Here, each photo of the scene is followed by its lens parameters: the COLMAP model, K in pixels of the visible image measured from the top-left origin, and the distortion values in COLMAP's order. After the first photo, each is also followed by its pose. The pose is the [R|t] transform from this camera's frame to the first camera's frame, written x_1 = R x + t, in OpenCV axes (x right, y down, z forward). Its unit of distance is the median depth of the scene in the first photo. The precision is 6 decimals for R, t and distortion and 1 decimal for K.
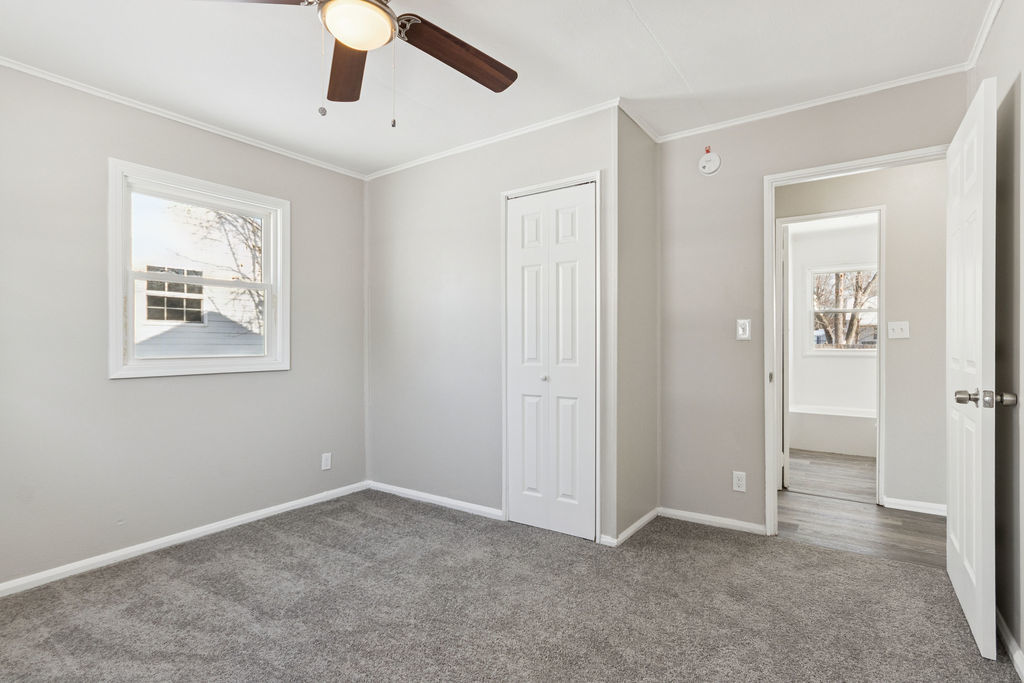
lens RADIAL K [[513.0, 0, 512.0], [0, 513.0, 341.5], [0, 0, 1]] dist [0.047164, -0.000043]
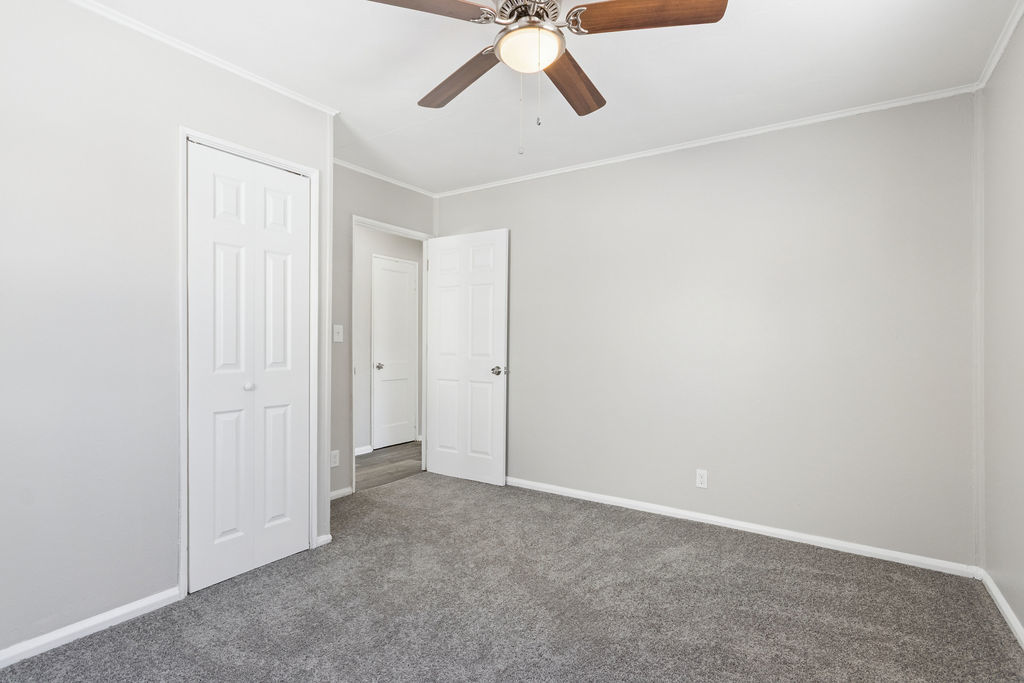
lens RADIAL K [[513.0, 0, 512.0], [0, 513.0, 341.5], [0, 0, 1]] dist [0.047164, -0.000043]
pose [[0.005965, 0.004076, 0.999974, -0.774442], [-0.015634, 0.999870, -0.003982, -0.005018], [-0.999860, -0.015609, 0.006028, 0.585535]]
